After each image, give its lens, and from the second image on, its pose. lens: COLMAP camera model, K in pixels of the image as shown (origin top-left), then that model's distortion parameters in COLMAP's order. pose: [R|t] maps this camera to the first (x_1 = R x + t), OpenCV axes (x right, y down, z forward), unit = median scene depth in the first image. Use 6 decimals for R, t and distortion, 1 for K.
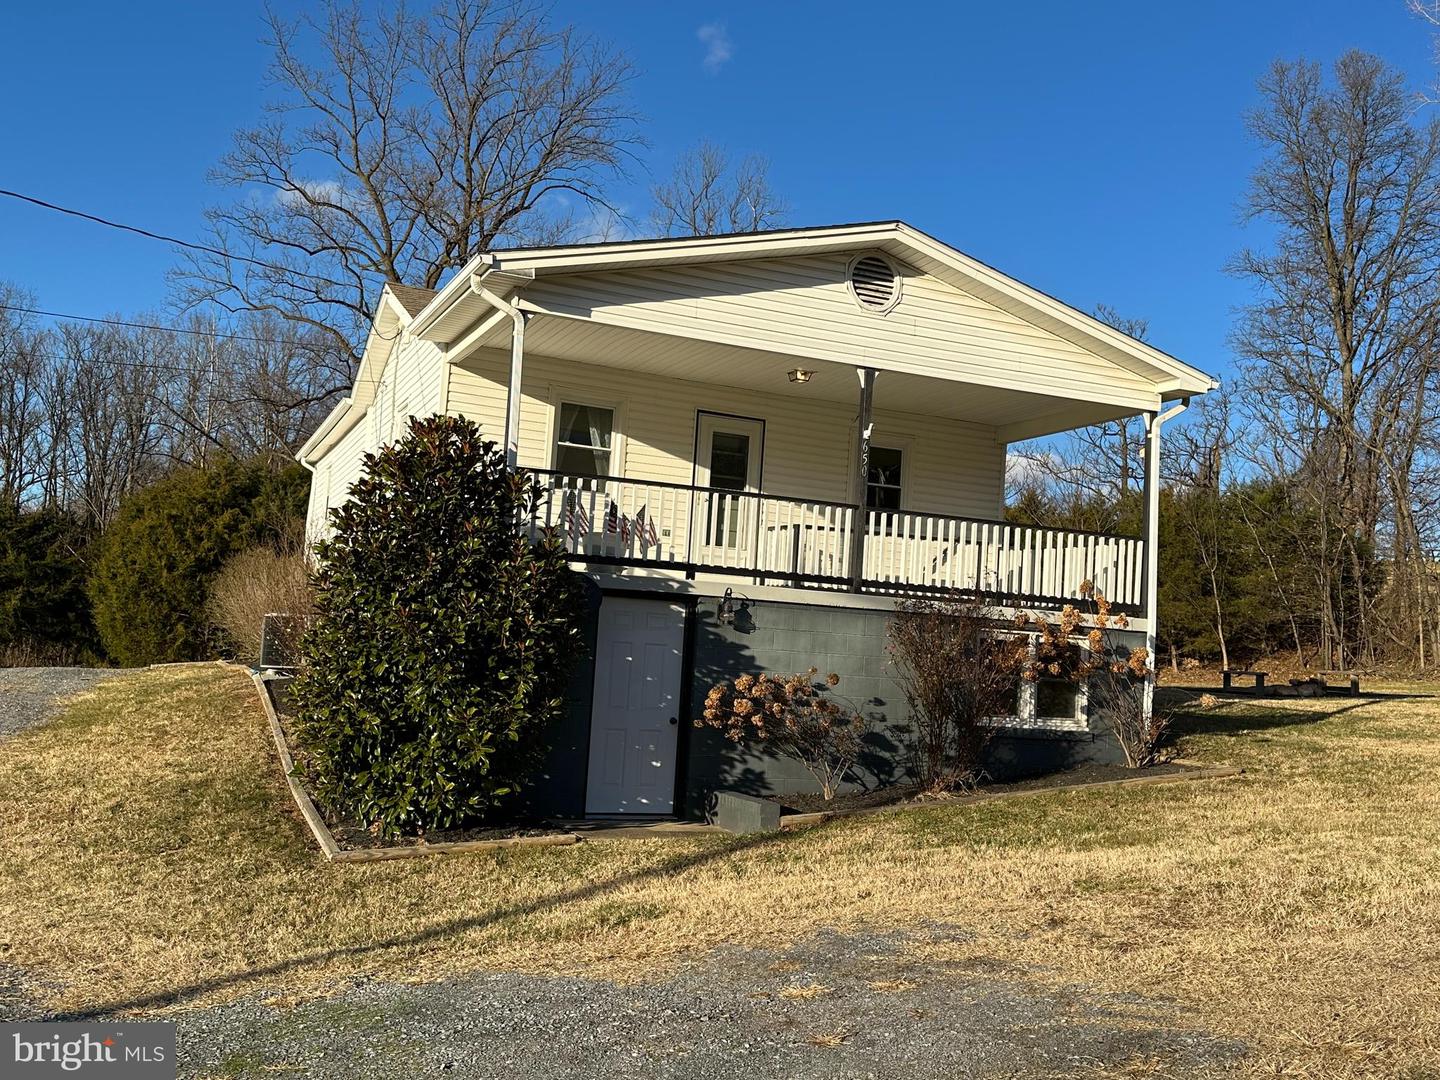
lens RADIAL K [[1344.1, 0, 720.7], [0, 1344.1, 549.7], [0, 0, 1]] dist [0.034144, 0.000000]
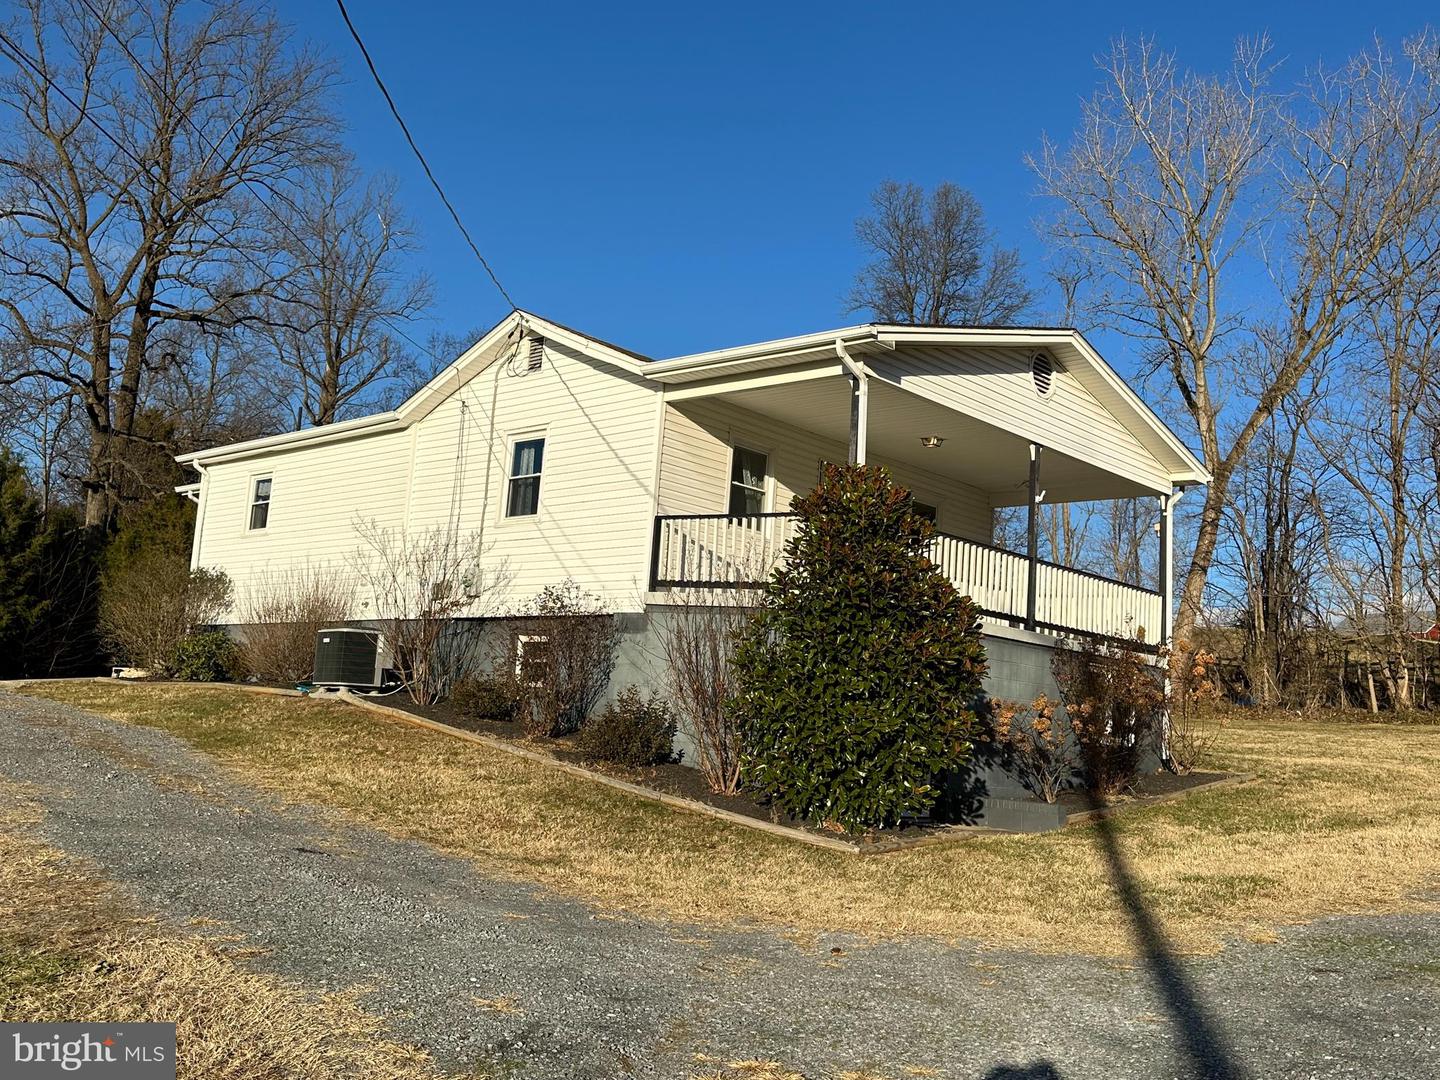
lens RADIAL K [[1344.1, 0, 722.0], [0, 1344.1, 532.3], [0, 0, 1]] dist [0.034144, 0.000000]
pose [[0.914784, 0.063577, 0.398908, -0.627650], [-0.049014, 0.997710, -0.046614, 0.013734], [-0.400958, 0.023090, 0.915806, 0.007471]]
